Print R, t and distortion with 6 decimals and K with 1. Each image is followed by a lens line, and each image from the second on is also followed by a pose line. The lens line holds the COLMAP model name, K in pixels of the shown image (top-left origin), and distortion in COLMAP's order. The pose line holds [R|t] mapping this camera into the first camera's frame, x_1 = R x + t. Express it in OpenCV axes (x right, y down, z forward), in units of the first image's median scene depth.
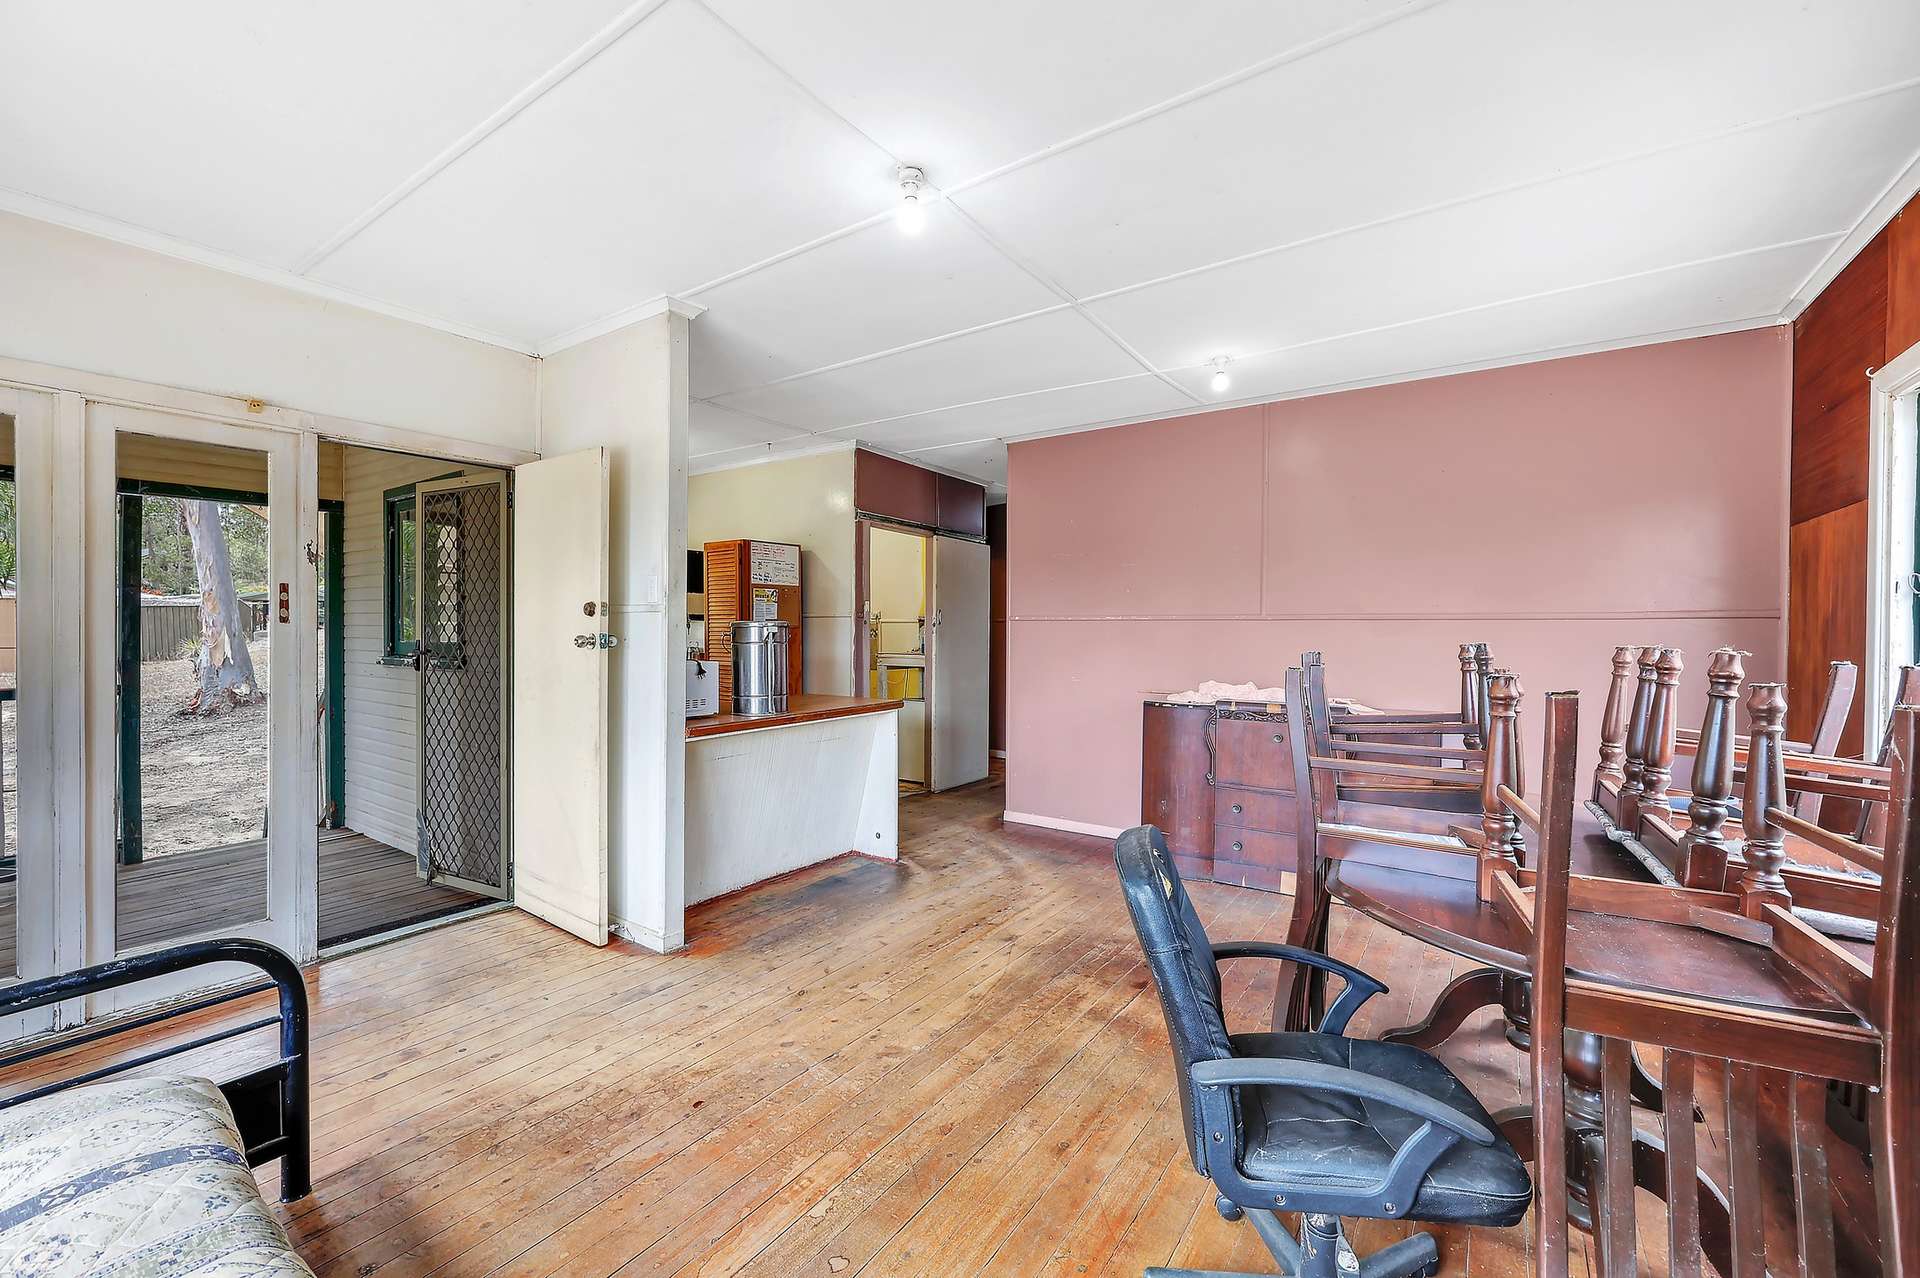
lens RADIAL K [[778.3, 0, 956.0], [0, 778.3, 631.2], [0, 0, 1]] dist [-0.001274, -0.000142]
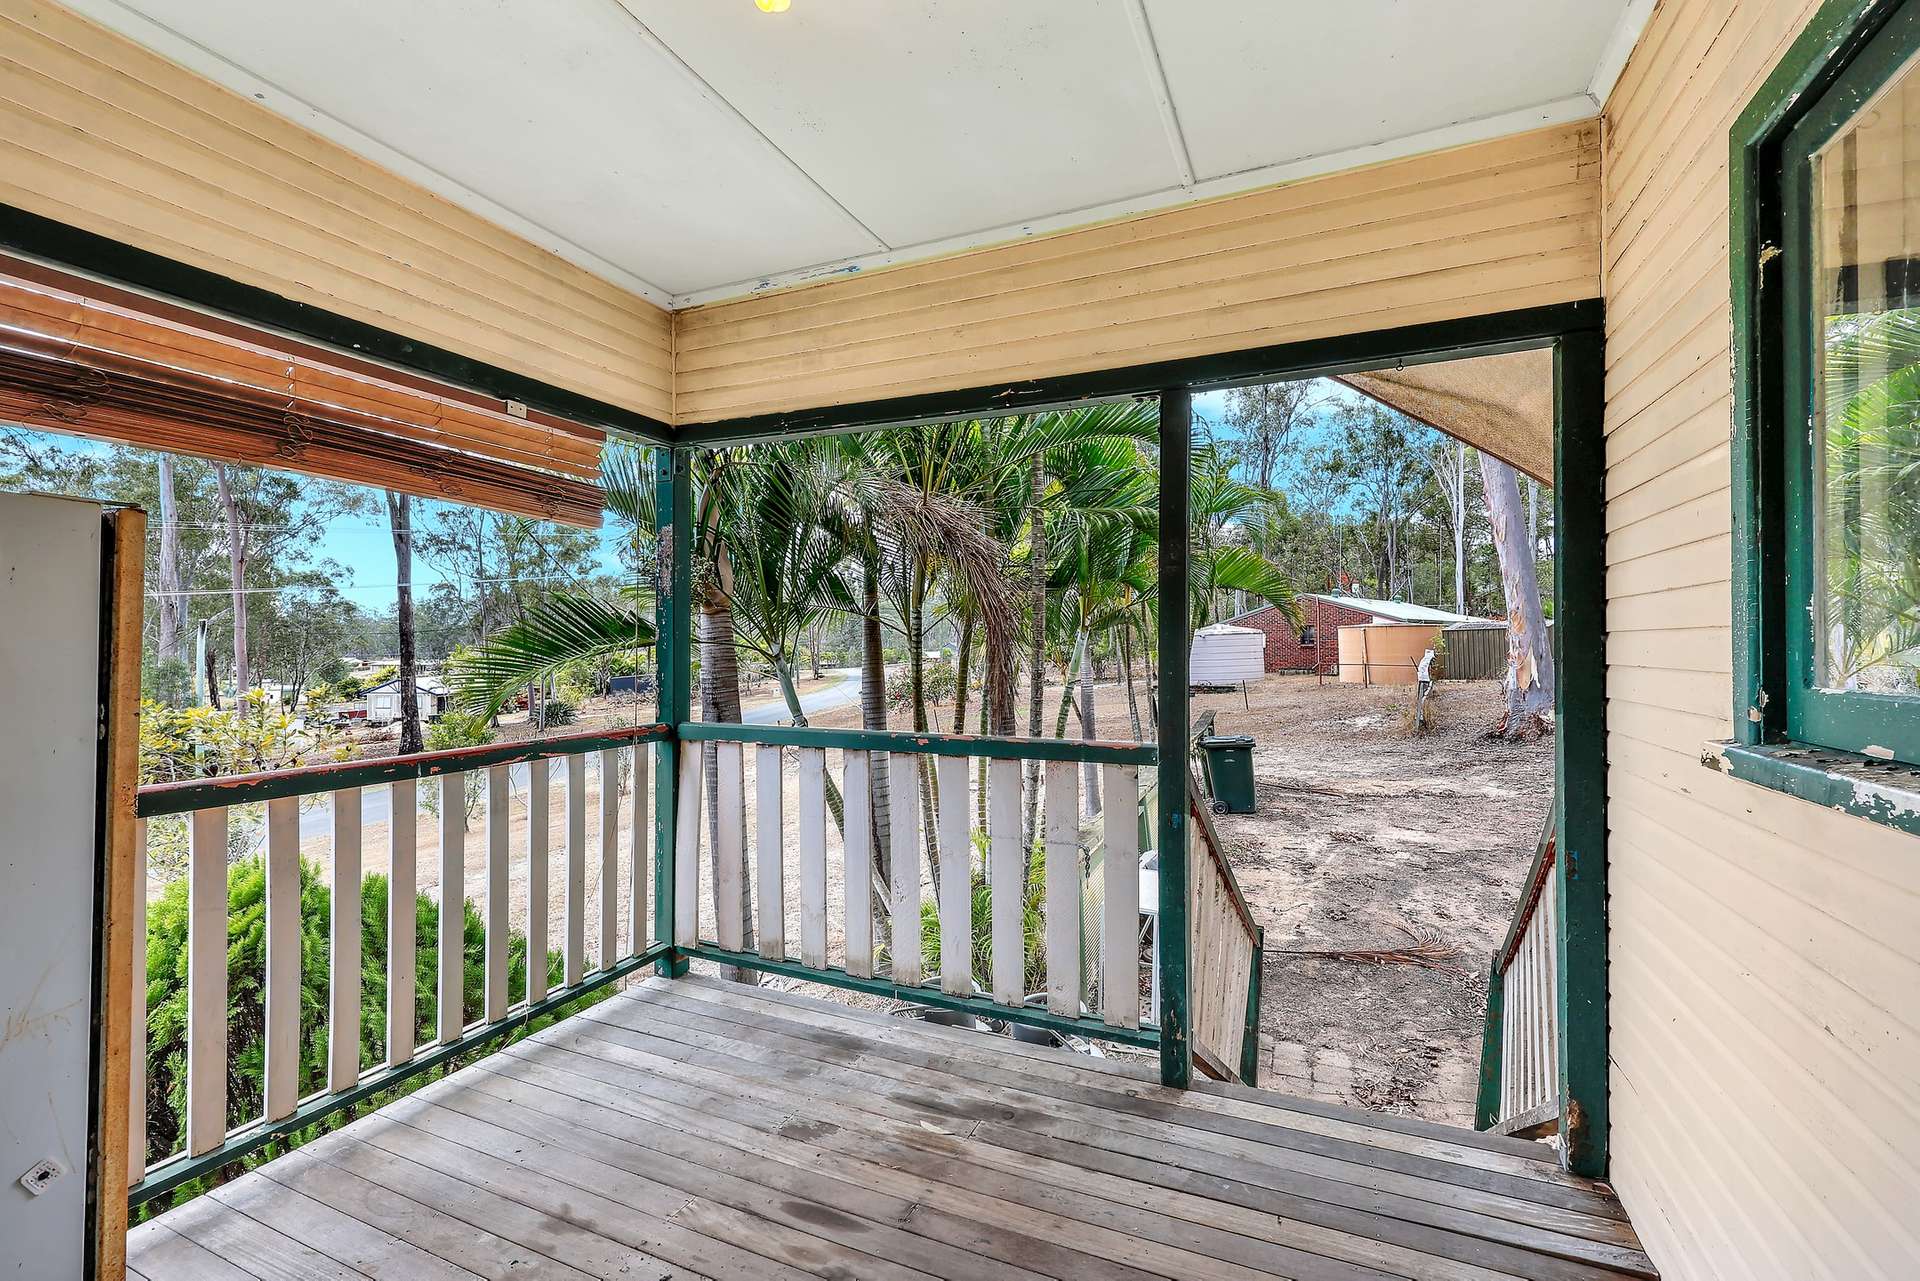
lens RADIAL K [[778.3, 0, 955.1], [0, 778.3, 638.8], [0, 0, 1]] dist [-0.001274, -0.000142]
pose [[0.157281, -0.012244, -0.987478, -0.132147], [-0.006407, 0.999889, -0.013419, 0.000826], [0.987533, 0.008438, 0.157185, 0.178356]]
